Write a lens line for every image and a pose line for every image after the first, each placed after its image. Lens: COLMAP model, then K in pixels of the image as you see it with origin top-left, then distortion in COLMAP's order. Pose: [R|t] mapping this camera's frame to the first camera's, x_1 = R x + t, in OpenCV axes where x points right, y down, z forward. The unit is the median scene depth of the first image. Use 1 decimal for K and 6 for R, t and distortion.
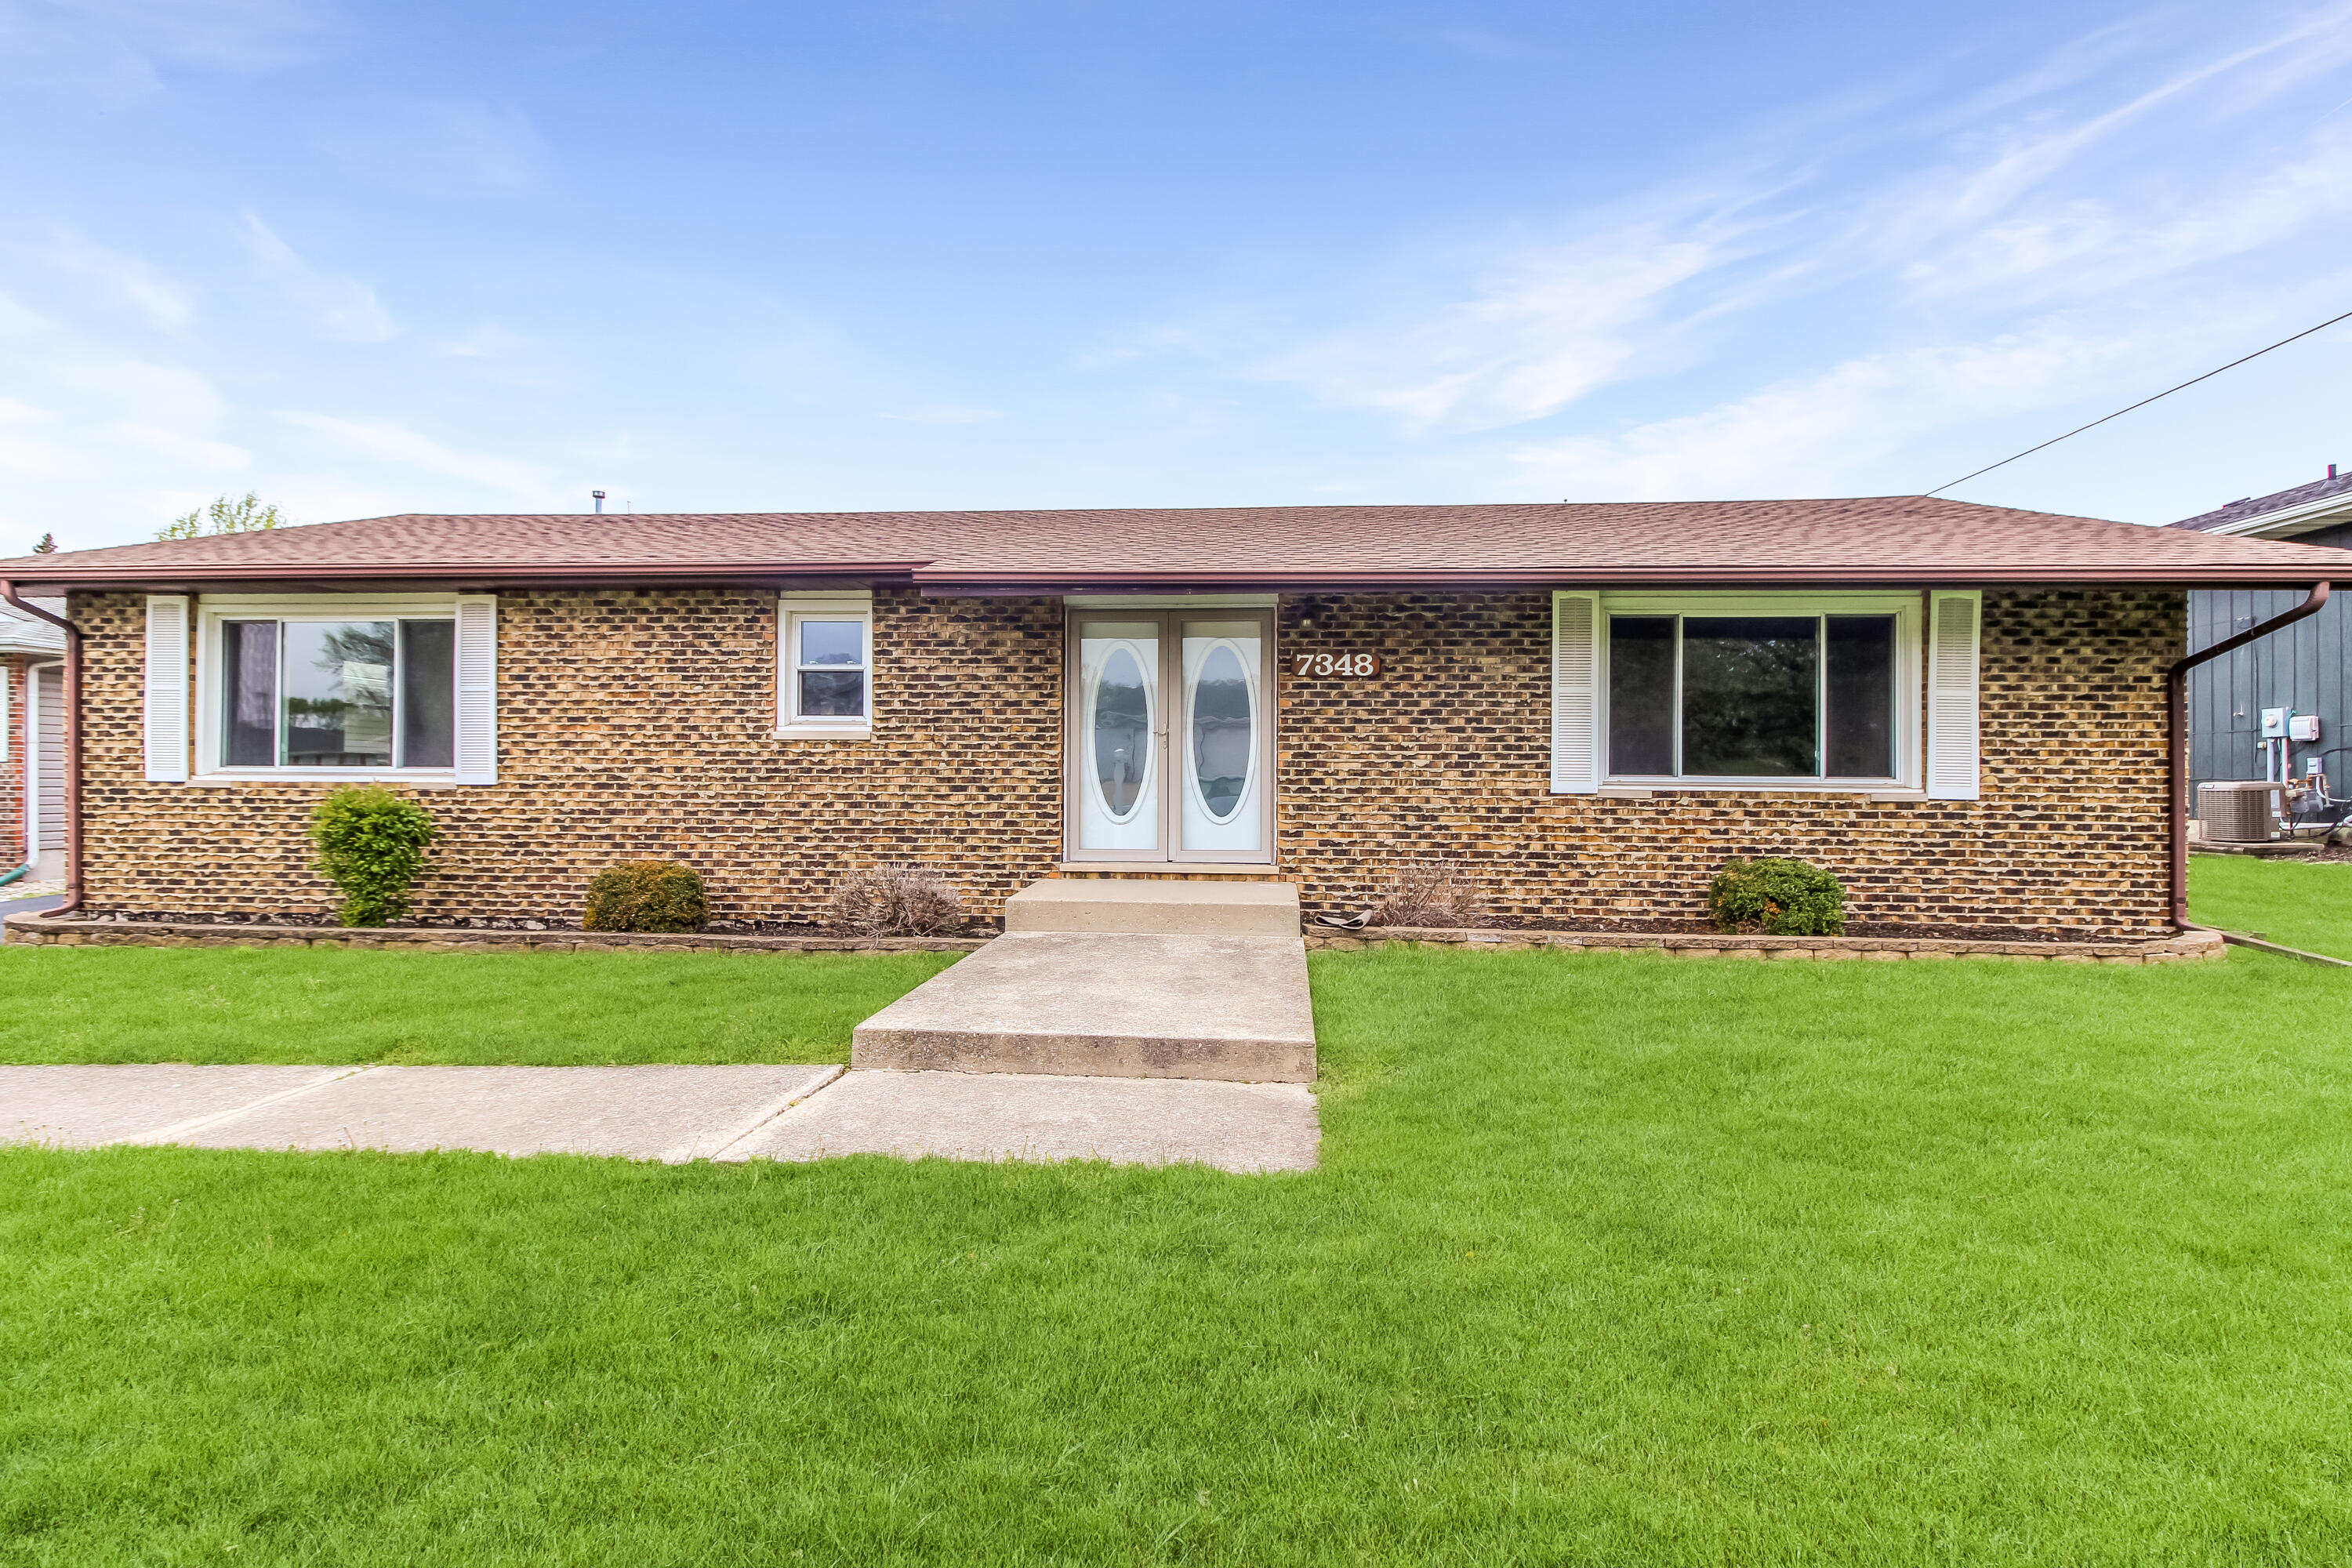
lens RADIAL K [[1099.2, 0, 1184.3], [0, 1099.2, 763.7], [0, 0, 1]] dist [0.002221, -0.000434]
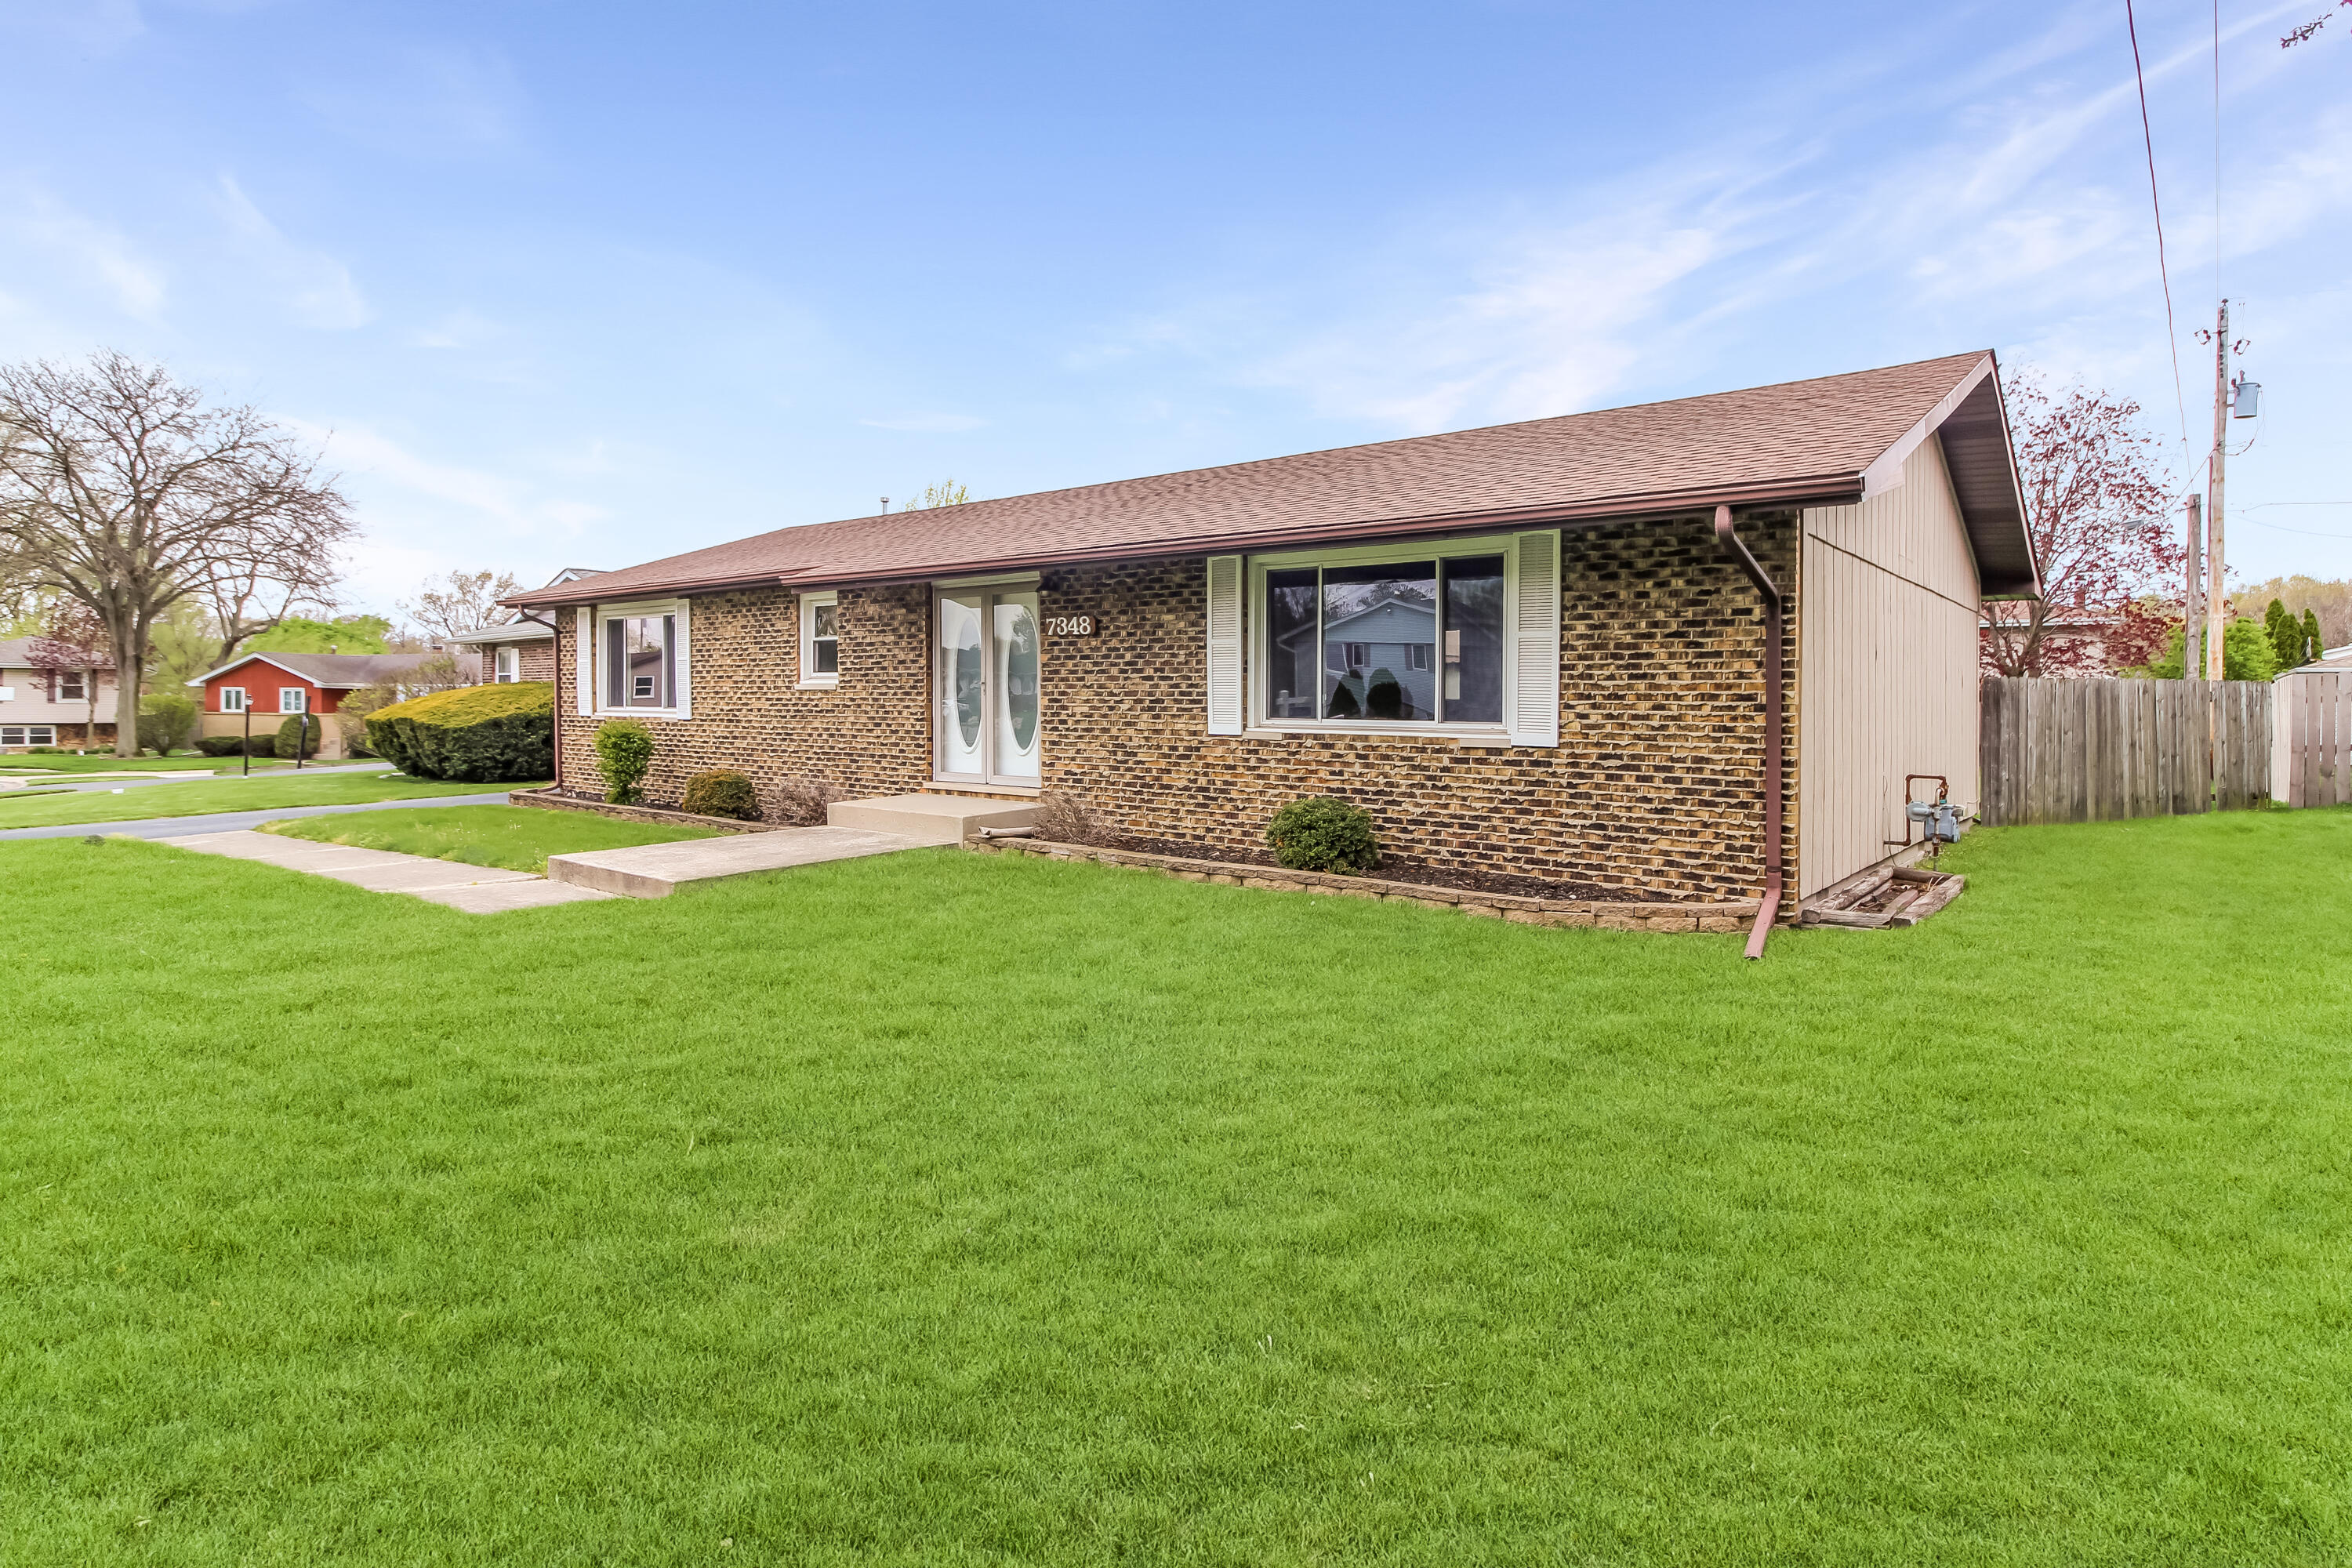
lens RADIAL K [[1083.4, 0, 1176.3], [0, 1083.4, 687.5], [0, 0, 1]] dist [-0.000251, -0.000046]
pose [[0.857693, -0.010669, -0.514051, 0.897501], [0.014015, 0.999898, 0.002631, -0.024789], [0.513970, -0.009461, 0.857756, 0.036730]]
